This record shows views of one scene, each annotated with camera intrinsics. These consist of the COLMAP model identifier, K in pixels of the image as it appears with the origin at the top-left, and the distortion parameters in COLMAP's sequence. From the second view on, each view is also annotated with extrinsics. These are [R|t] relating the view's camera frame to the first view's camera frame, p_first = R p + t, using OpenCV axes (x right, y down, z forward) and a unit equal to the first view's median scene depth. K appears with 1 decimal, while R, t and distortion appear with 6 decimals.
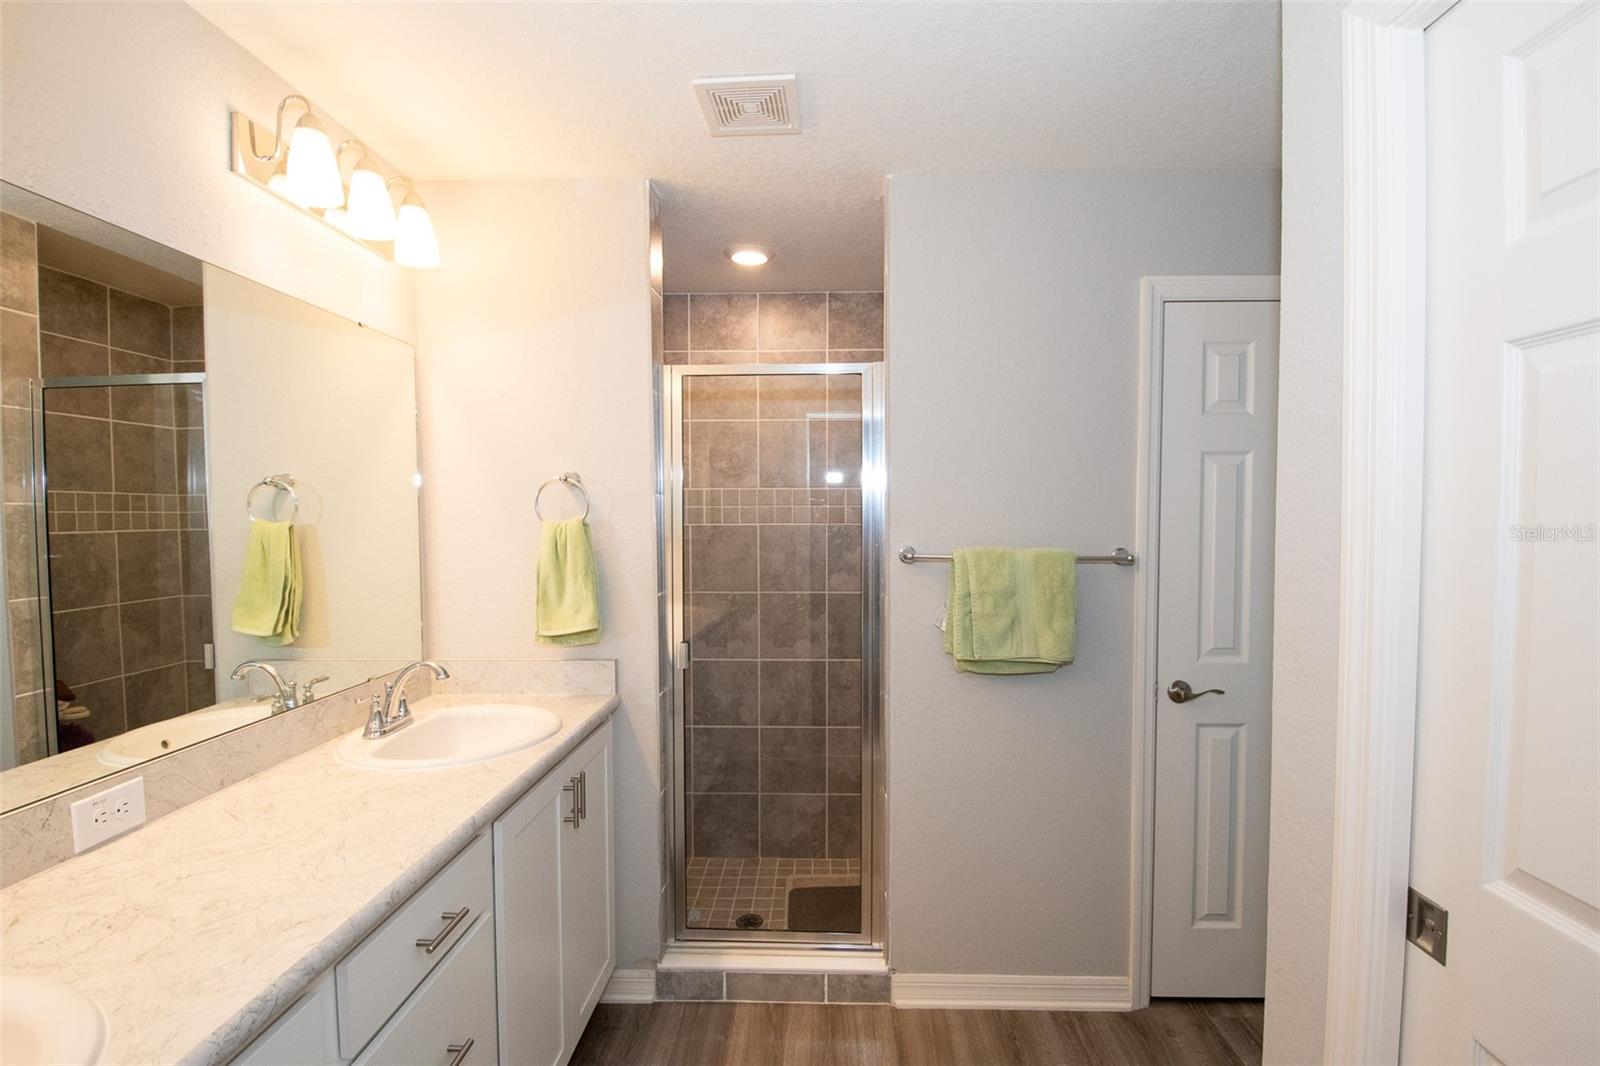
lens RADIAL K [[702.8, 0, 800.0], [0, 702.8, 533.0], [0, 0, 1]] dist [0.023657, -0.024882]
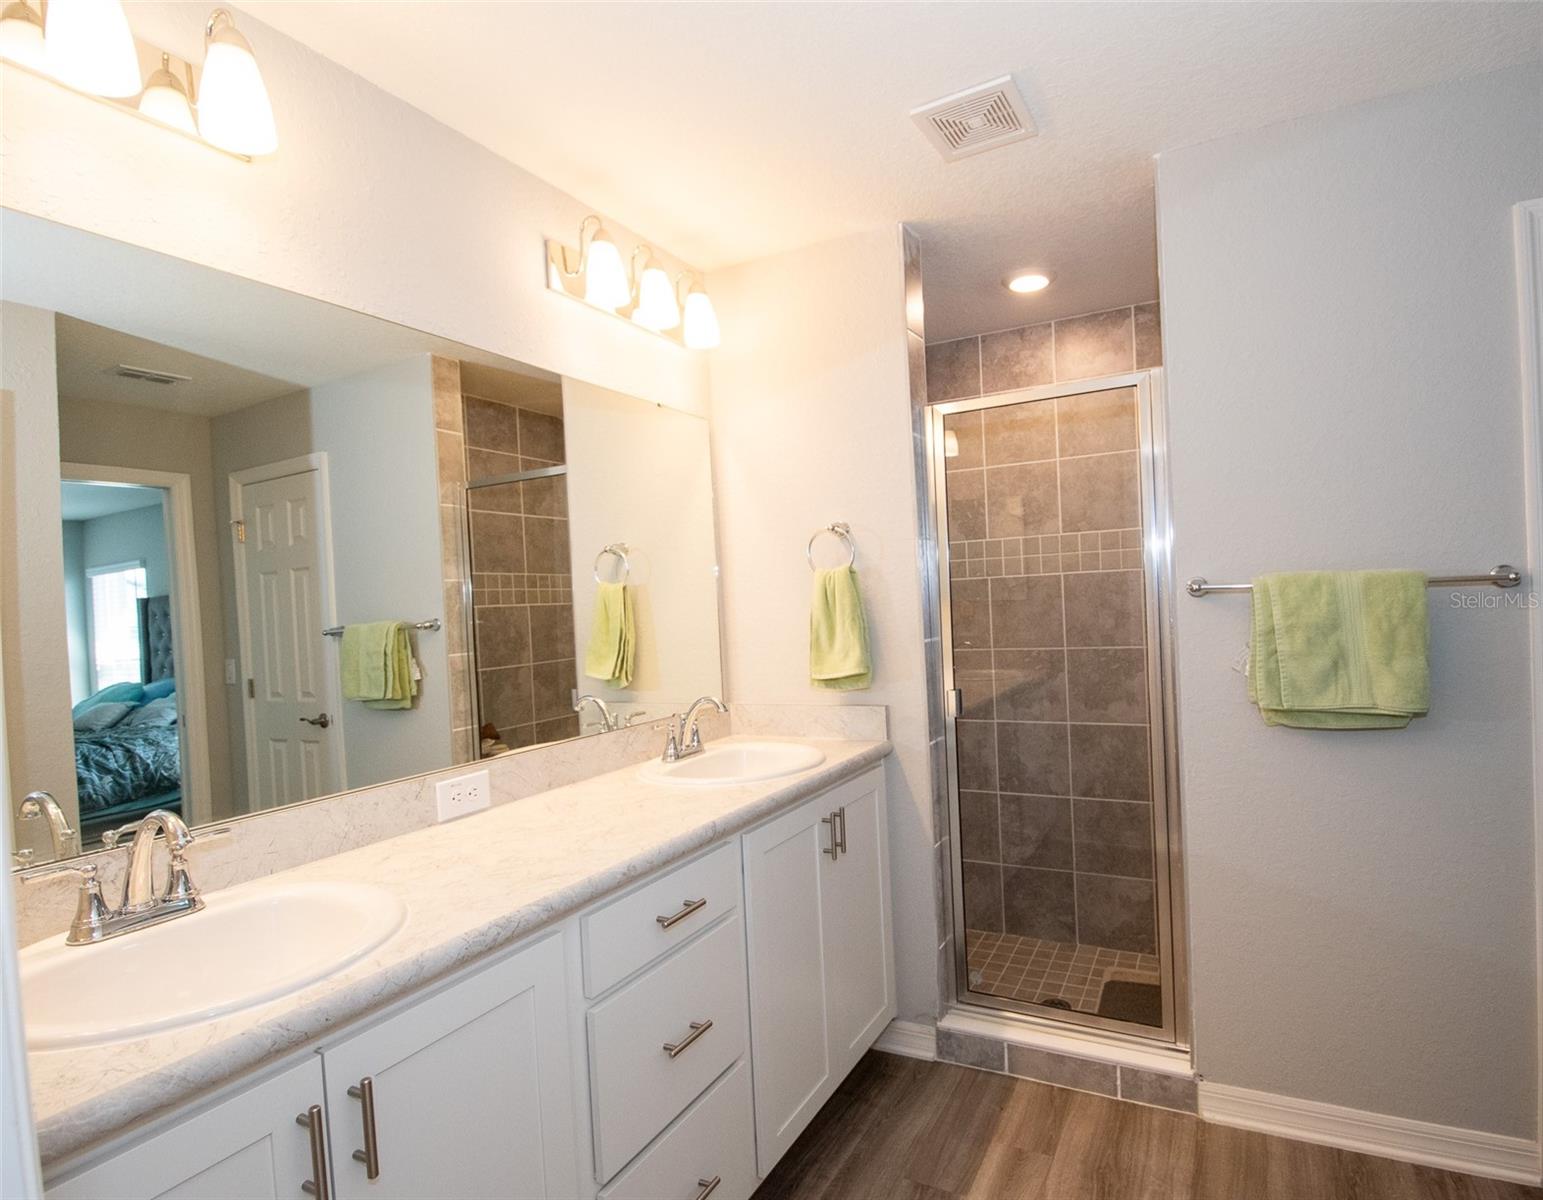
lens RADIAL K [[769.4, 0, 879.2], [0, 769.4, 599.6], [0, 0, 1]] dist [0.026483, -0.025758]
pose [[0.921640, -0.039200, -0.386061, 0.158677], [0.032618, 0.999190, -0.023588, 0.055707], [0.386673, 0.009147, 0.922172, -0.012809]]
